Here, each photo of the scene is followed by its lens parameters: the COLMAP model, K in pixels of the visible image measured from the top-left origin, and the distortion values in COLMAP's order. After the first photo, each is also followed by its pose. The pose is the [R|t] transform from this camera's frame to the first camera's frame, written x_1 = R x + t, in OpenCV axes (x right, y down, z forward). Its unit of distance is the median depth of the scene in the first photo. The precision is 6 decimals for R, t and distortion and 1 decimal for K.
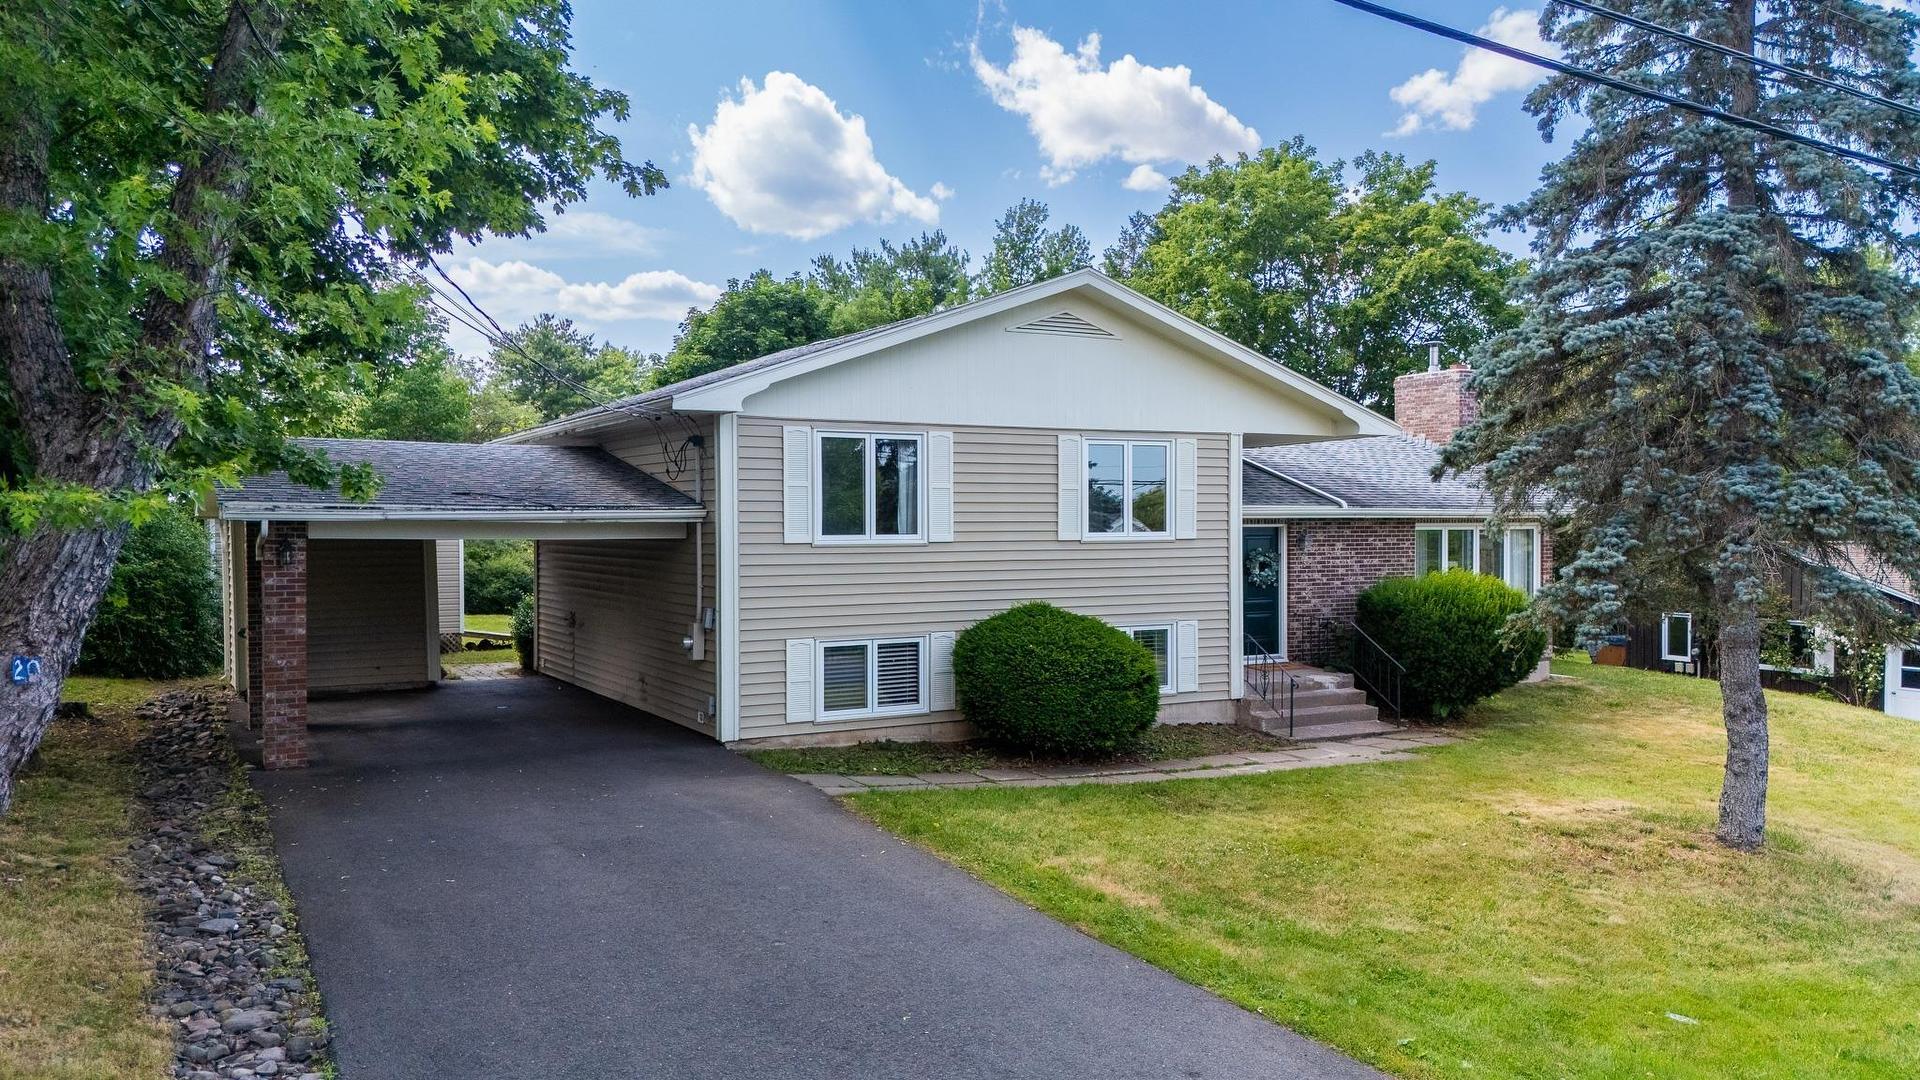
lens RADIAL K [[1385.6, 0, 963.3], [0, 1385.6, 537.0], [0, 0, 1]] dist [0.030470, -0.021920]
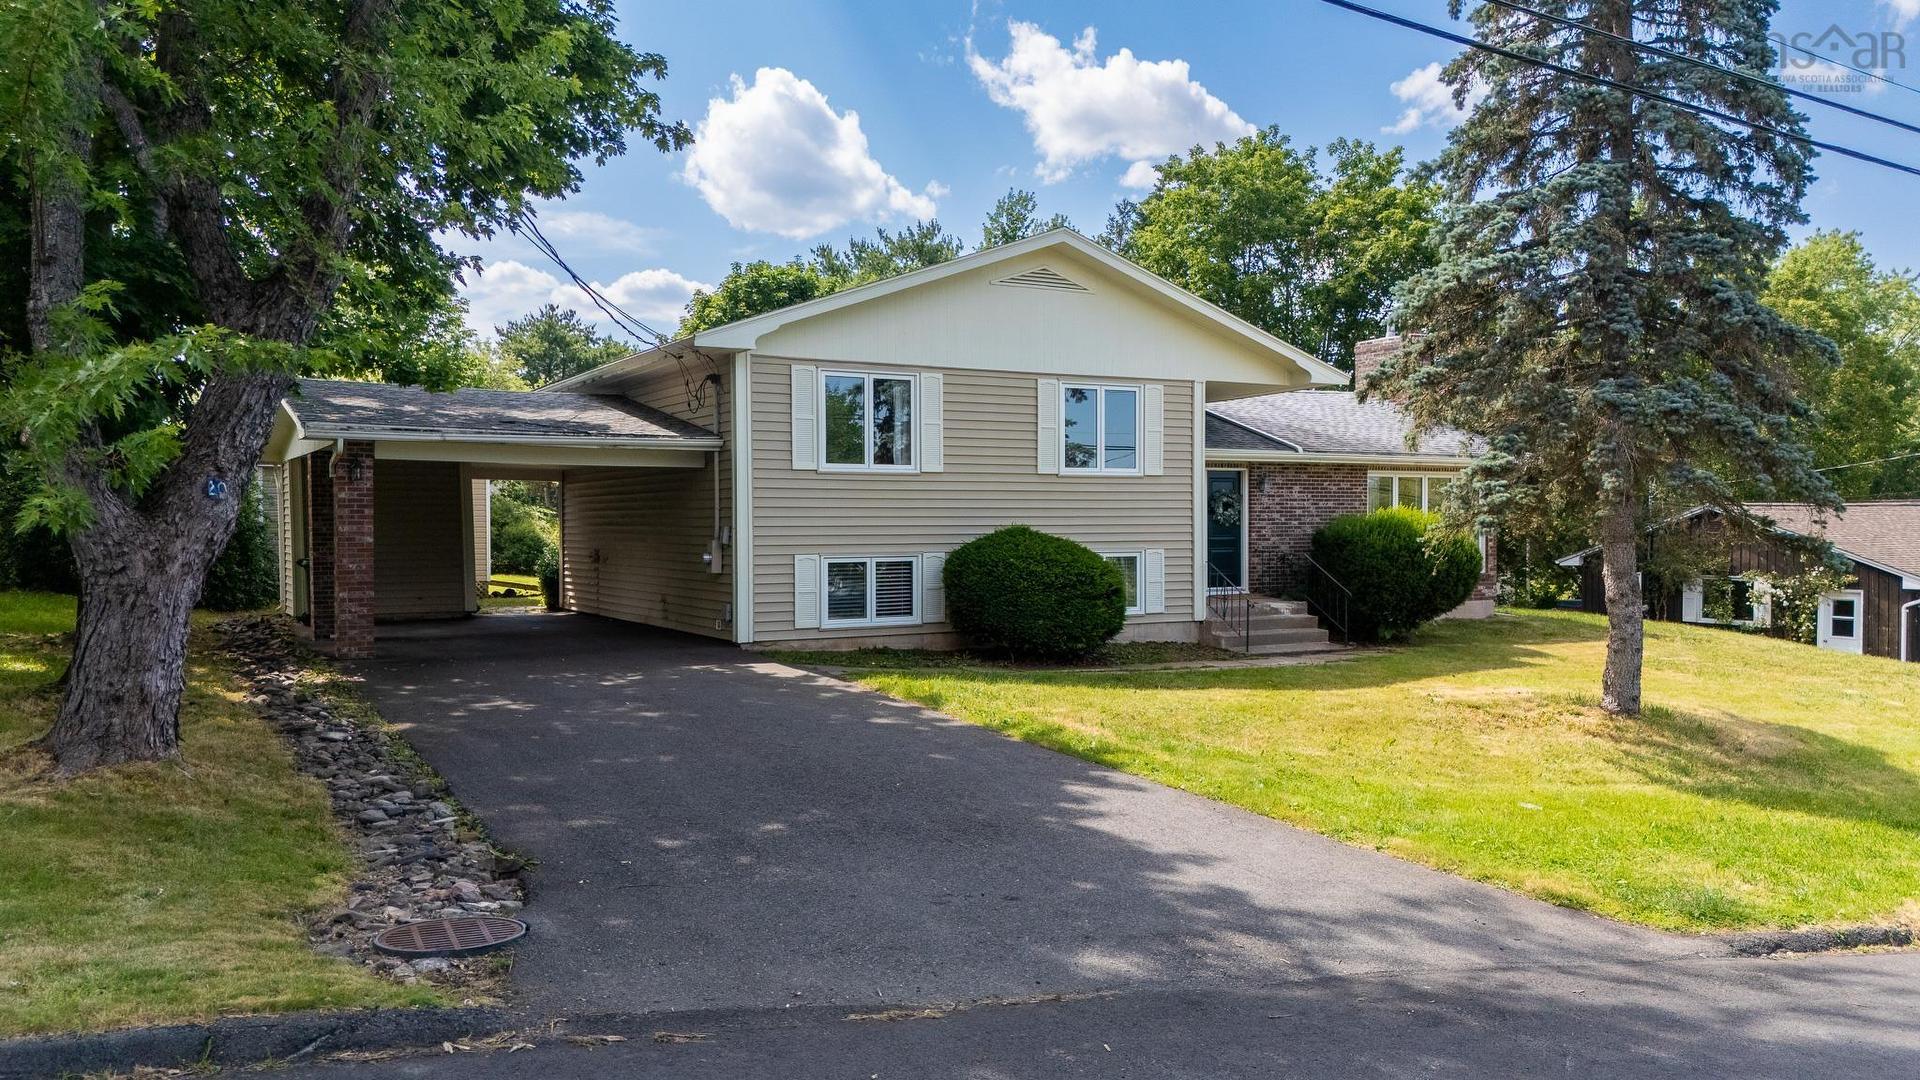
lens RADIAL K [[1385.6, 0, 965.0], [0, 1385.6, 542.3], [0, 0, 1]] dist [0.030470, -0.021920]
pose [[0.999993, -0.001507, 0.003391, 0.007026], [0.001500, 0.999997, 0.001900, 0.060026], [-0.003394, -0.001895, 0.999992, -0.122686]]
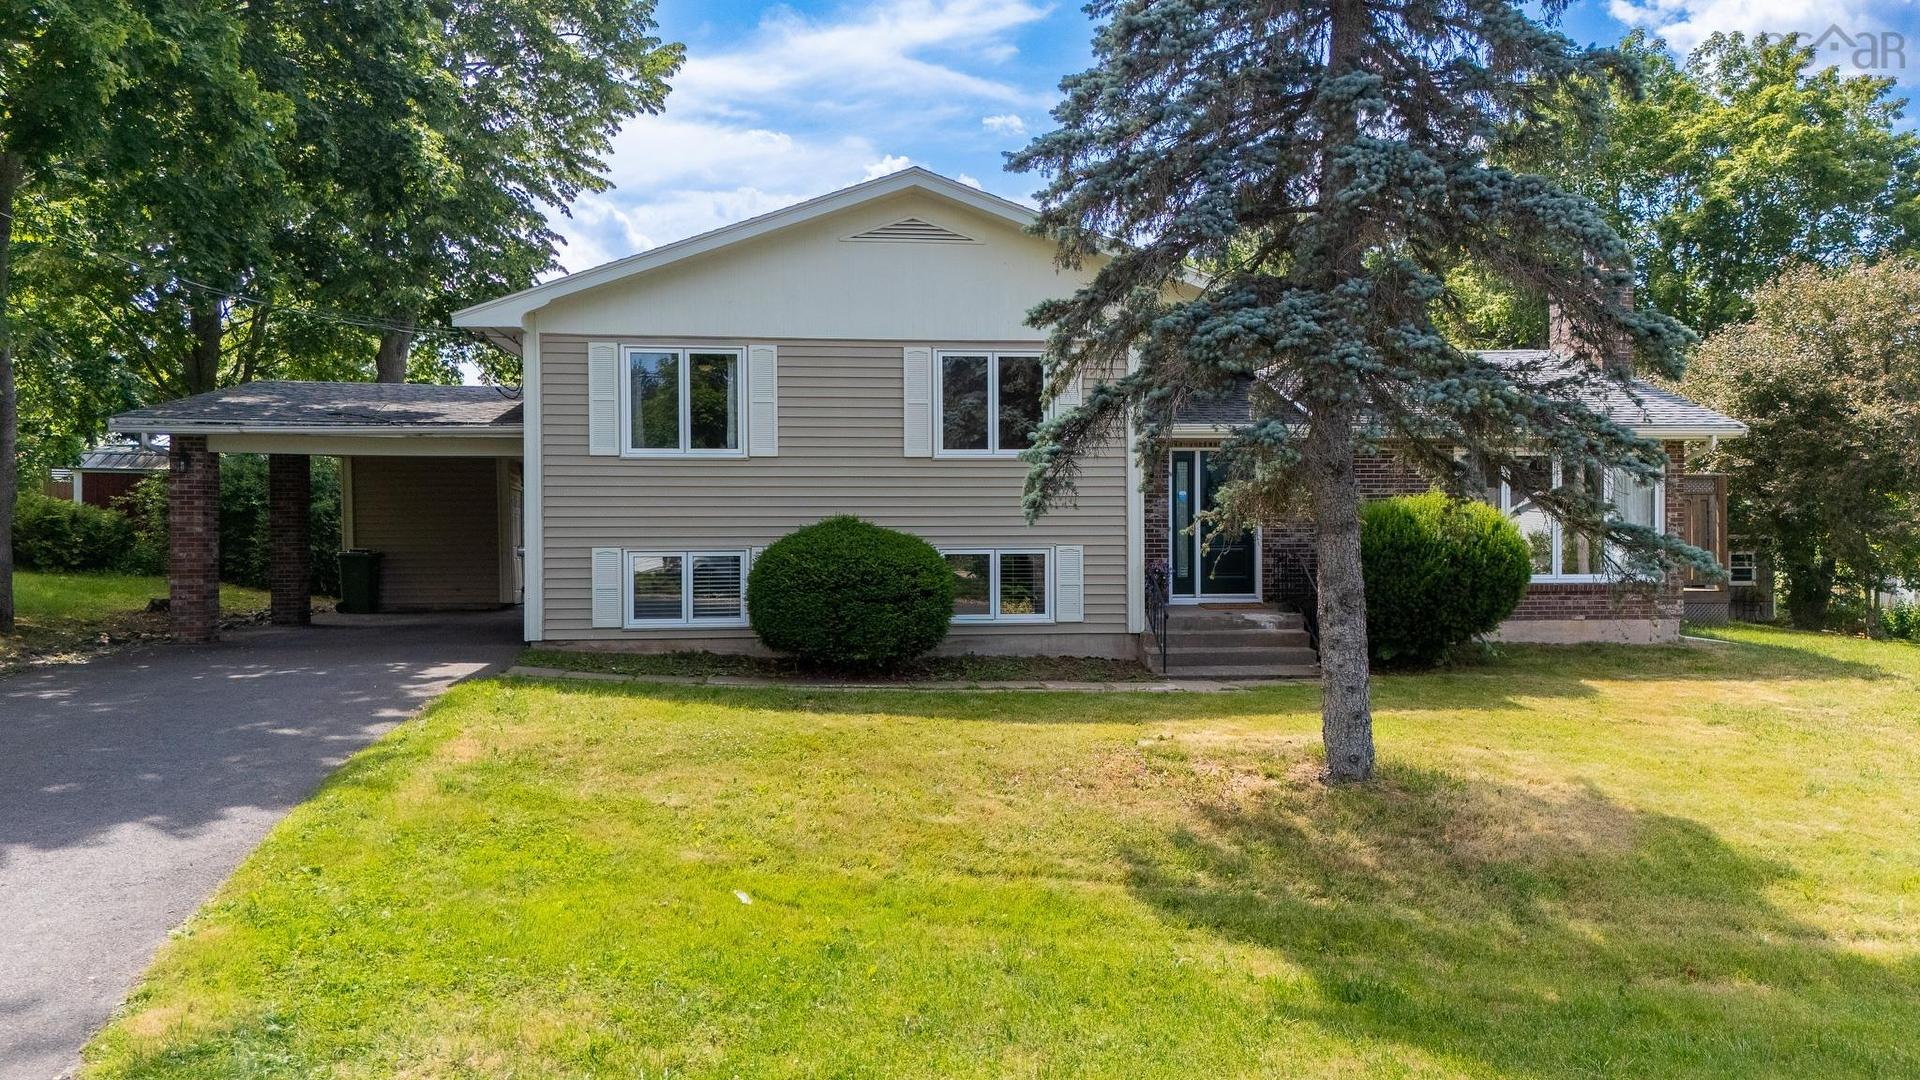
lens RADIAL K [[1385.6, 0, 975.5], [0, 1385.6, 537.0], [0, 0, 1]] dist [0.030470, -0.021920]
pose [[0.919191, 0.002430, -0.393804, 0.531458], [-0.003629, 0.999991, -0.002300, 0.065275], [0.393795, 0.003543, 0.919192, 0.146721]]
